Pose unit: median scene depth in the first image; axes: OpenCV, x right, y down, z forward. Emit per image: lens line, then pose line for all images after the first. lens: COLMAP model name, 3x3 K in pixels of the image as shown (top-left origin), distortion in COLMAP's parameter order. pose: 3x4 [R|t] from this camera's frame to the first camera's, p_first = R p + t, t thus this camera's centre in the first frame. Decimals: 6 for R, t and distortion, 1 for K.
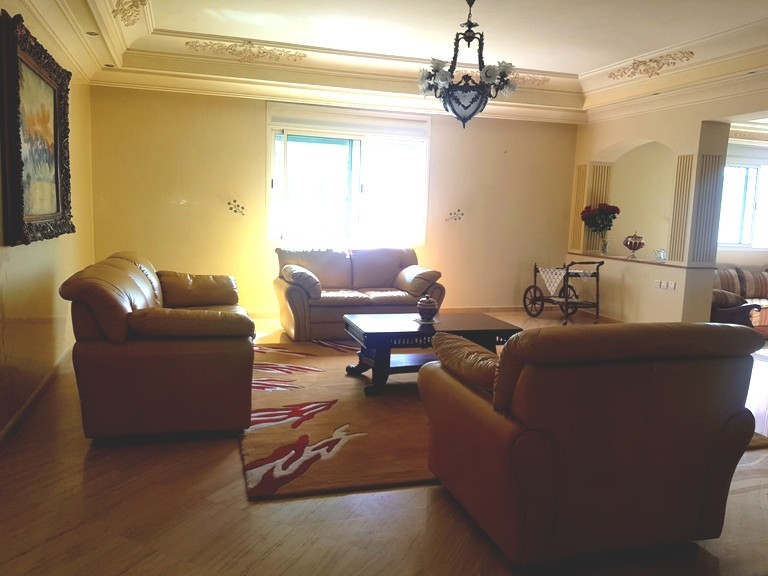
lens RADIAL K [[604.5, 0, 368.3], [0, 604.5, 286.5], [0, 0, 1]] dist [0.135715, -0.230082]
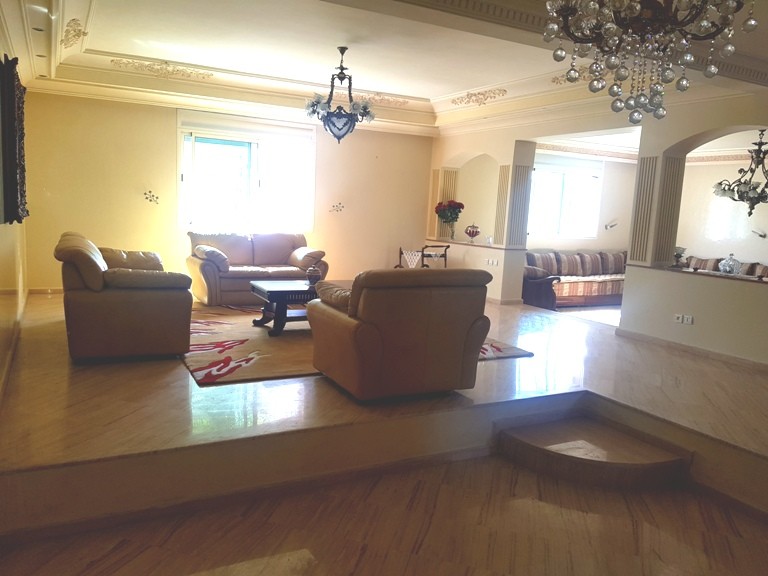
lens RADIAL K [[604.5, 0, 368.3], [0, 604.5, 286.5], [0, 0, 1]] dist [0.135715, -0.230082]
pose [[0.983813, -0.008100, 0.179017, -0.019600], [0.005765, 0.999891, 0.013563, 0.032875], [-0.179108, -0.012312, 0.983752, -0.275322]]
